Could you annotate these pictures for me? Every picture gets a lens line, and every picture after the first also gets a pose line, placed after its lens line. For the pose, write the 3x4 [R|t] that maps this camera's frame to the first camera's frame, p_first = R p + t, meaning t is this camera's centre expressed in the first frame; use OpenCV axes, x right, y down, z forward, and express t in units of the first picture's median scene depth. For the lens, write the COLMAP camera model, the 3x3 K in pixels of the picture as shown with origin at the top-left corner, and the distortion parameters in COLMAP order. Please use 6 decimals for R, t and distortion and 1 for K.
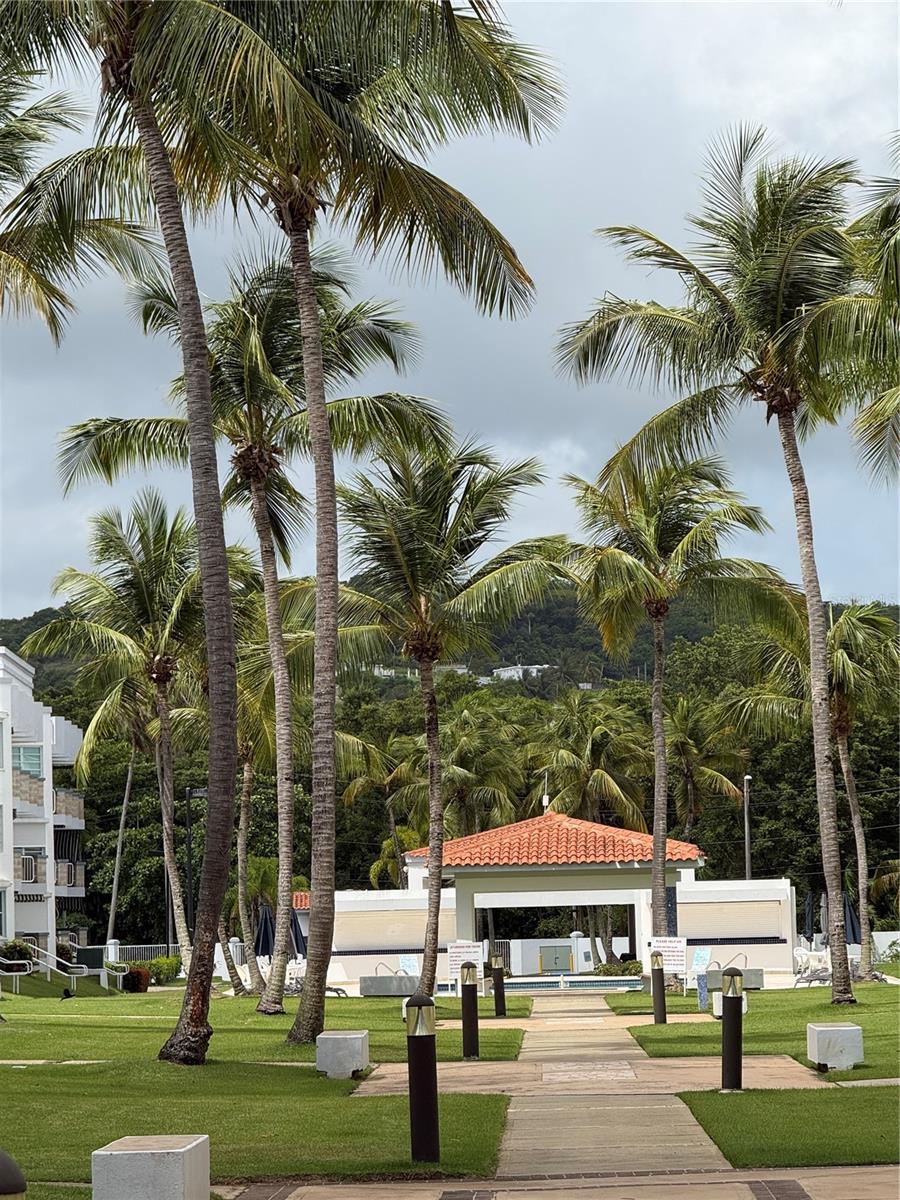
lens RADIAL K [[4252.7, 0, 444.9], [0, 4252.7, 598.0], [0, 0, 1]] dist [0.213573, 0.000000]
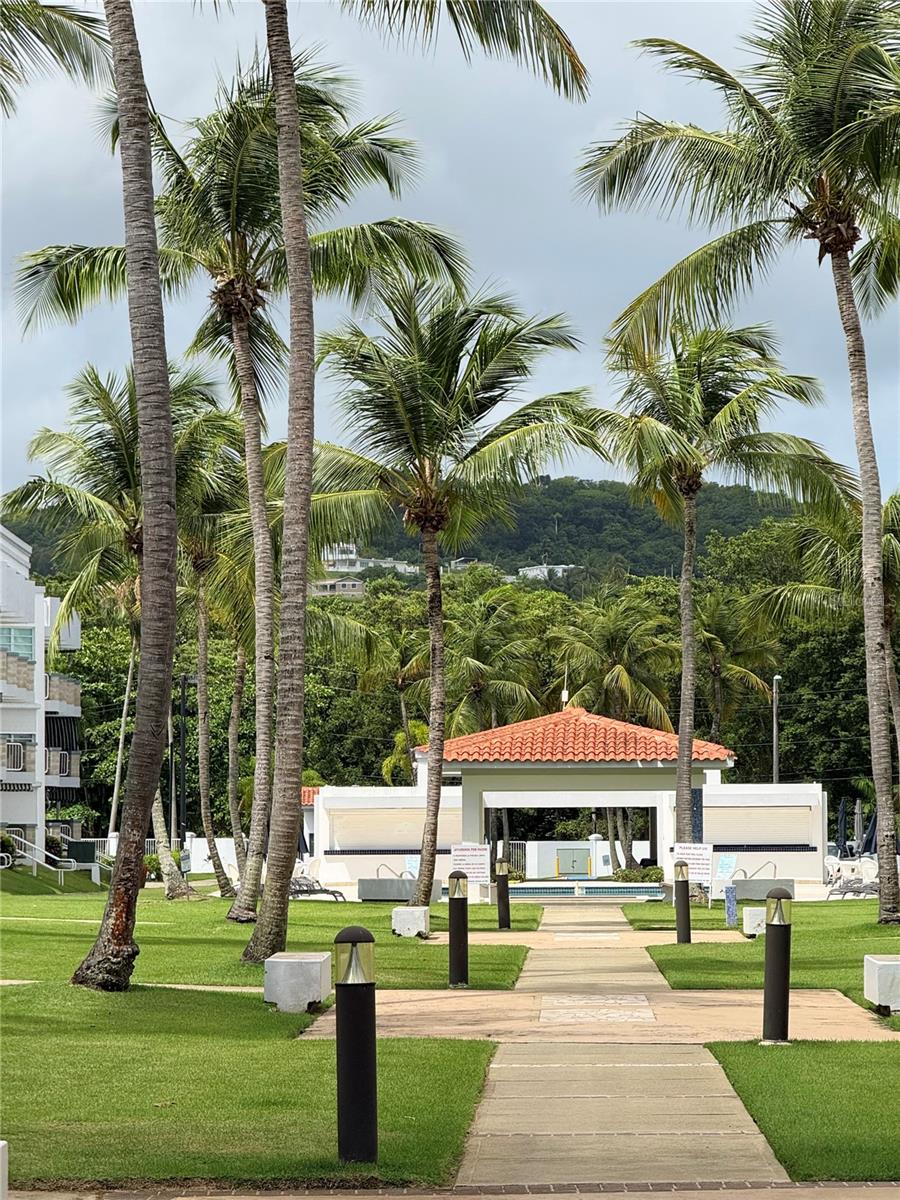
lens RADIAL K [[4252.7, 0, 455.7], [0, 4252.7, 605.9], [0, 0, 1]] dist [0.213573, 0.000000]
pose [[0.999800, 0.019673, -0.003529, 0.004849], [-0.019577, 0.999484, 0.025462, 0.008272], [0.004028, -0.025388, 0.999670, 0.113096]]
